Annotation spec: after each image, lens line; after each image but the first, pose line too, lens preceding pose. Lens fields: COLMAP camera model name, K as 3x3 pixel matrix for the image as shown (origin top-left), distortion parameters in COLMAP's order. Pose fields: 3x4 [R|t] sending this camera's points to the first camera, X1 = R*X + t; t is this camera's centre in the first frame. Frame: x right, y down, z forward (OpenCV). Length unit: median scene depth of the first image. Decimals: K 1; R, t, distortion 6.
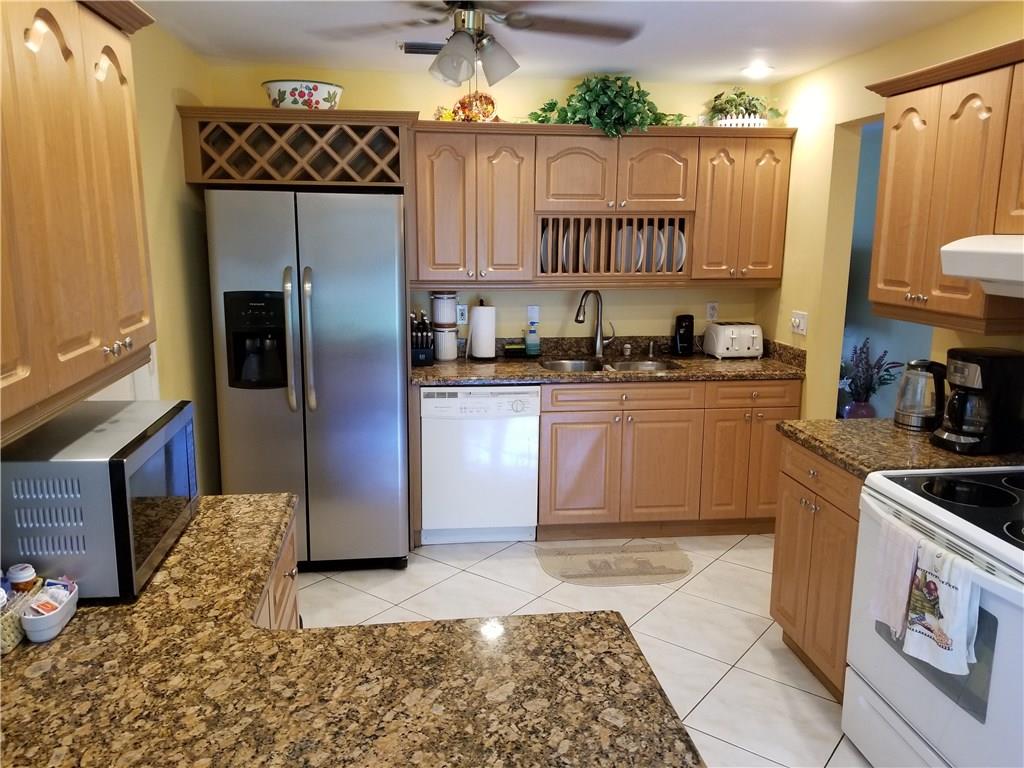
lens RADIAL K [[799.6, 0, 504.2], [0, 799.6, 380.9], [0, 0, 1]] dist [0.076038, -0.142307]
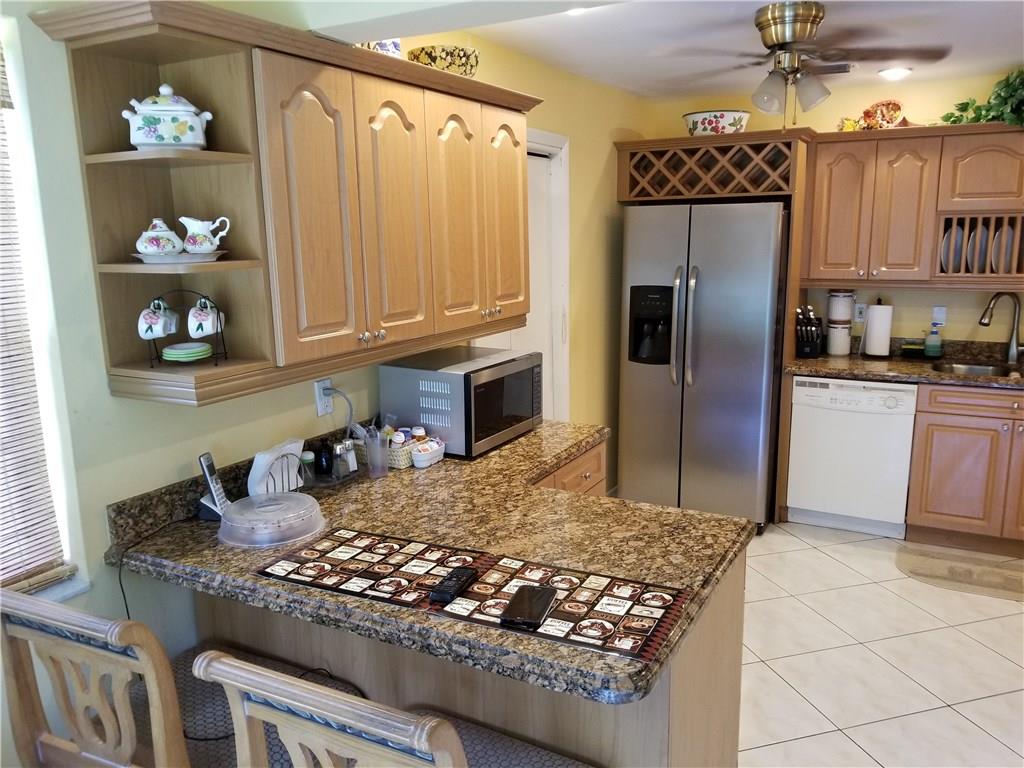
lens RADIAL K [[814.7, 0, 512.0], [0, 814.7, 384.0], [0, 0, 1]] dist [0.090315, -0.136981]
pose [[0.804192, 0.090367, -0.587460, 0.262134], [-0.093603, 0.995296, 0.024967, 0.028493], [0.586953, 0.034910, 0.808868, -0.147702]]
